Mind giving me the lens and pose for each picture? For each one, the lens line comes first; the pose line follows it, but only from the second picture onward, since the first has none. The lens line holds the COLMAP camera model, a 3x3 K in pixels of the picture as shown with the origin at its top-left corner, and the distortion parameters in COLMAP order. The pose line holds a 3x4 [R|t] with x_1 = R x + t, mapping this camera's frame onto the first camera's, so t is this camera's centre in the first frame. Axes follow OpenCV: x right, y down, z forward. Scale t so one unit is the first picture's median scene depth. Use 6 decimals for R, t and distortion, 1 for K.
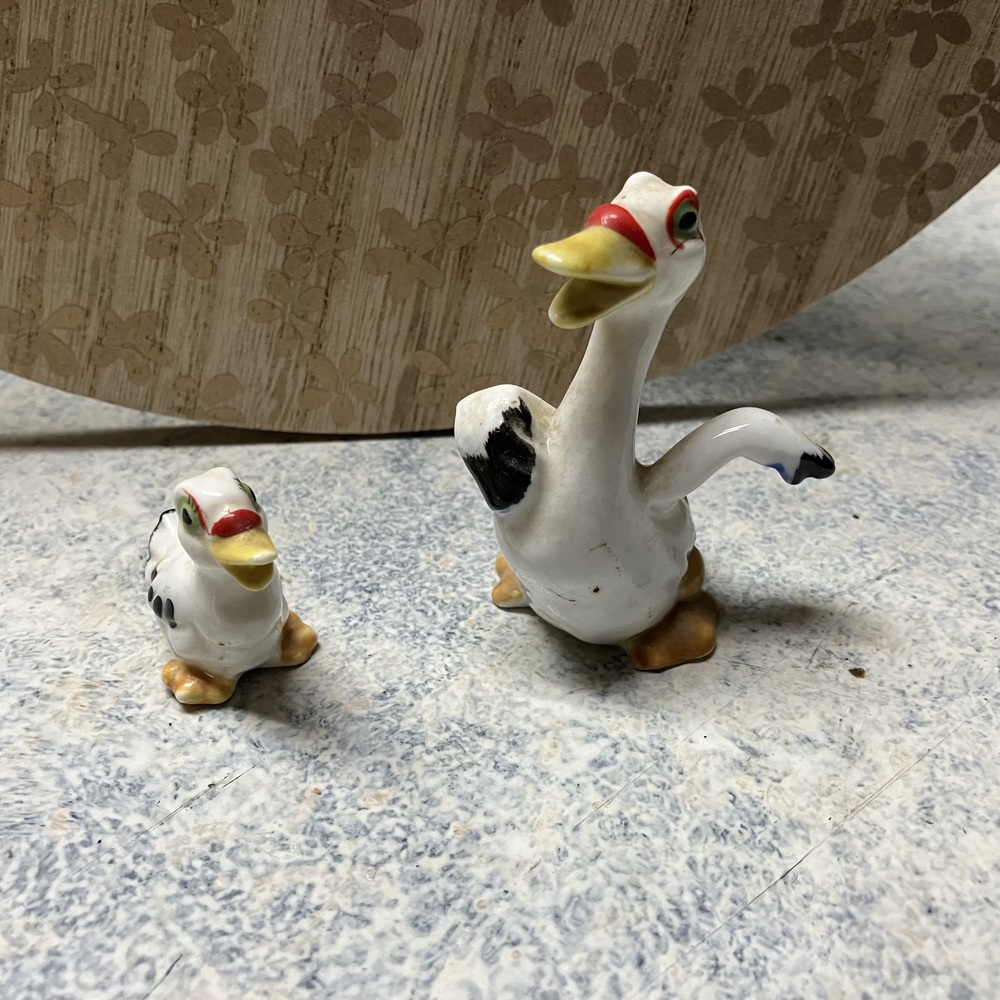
lens RADIAL K [[1214.0, 0, 494.3], [0, 1214.0, 499.2], [0, 0, 1]] dist [-0.066194, 0.000000]
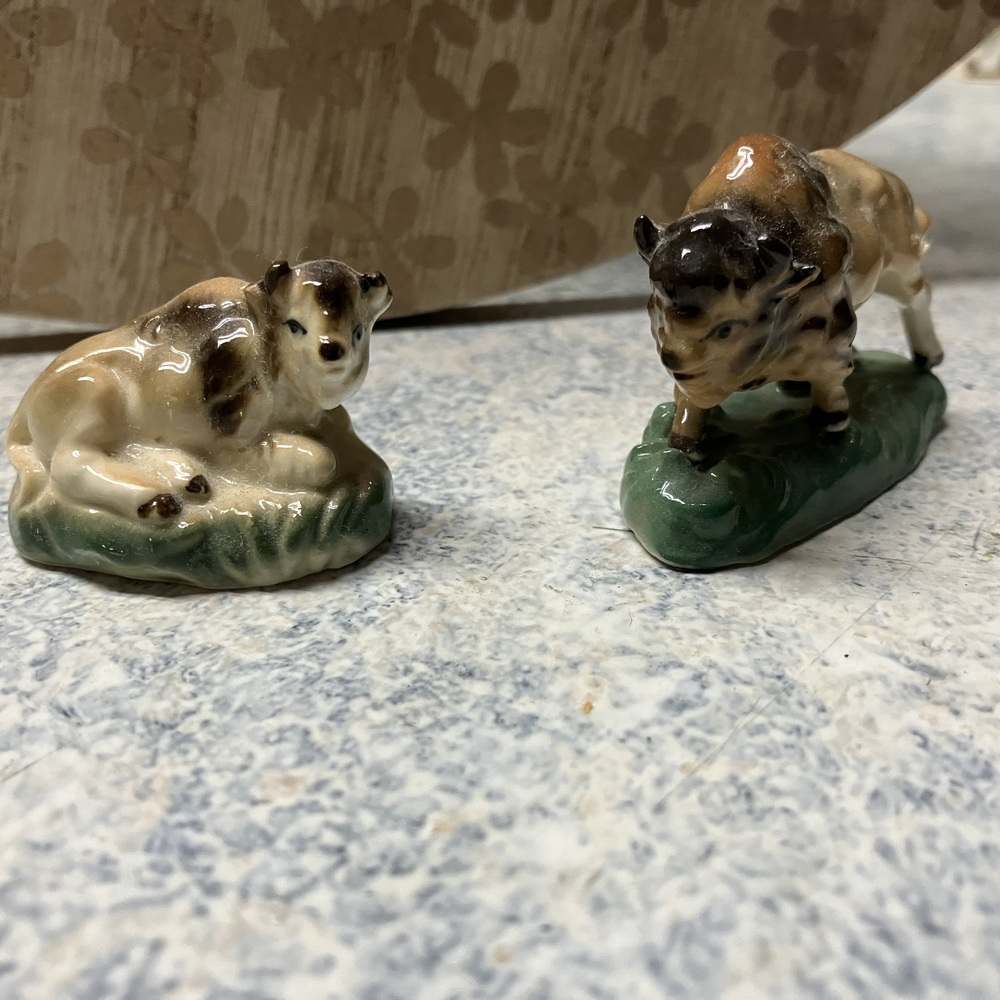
lens RADIAL K [[1214.0, 0, 493.0], [0, 1214.0, 499.3], [0, 0, 1]] dist [-0.066194, 0.000000]
pose [[0.996194, -0.053698, 0.068654, -0.033930], [0.061807, 0.990598, -0.122046, 0.185498], [-0.061455, 0.125825, 0.990147, 0.426124]]
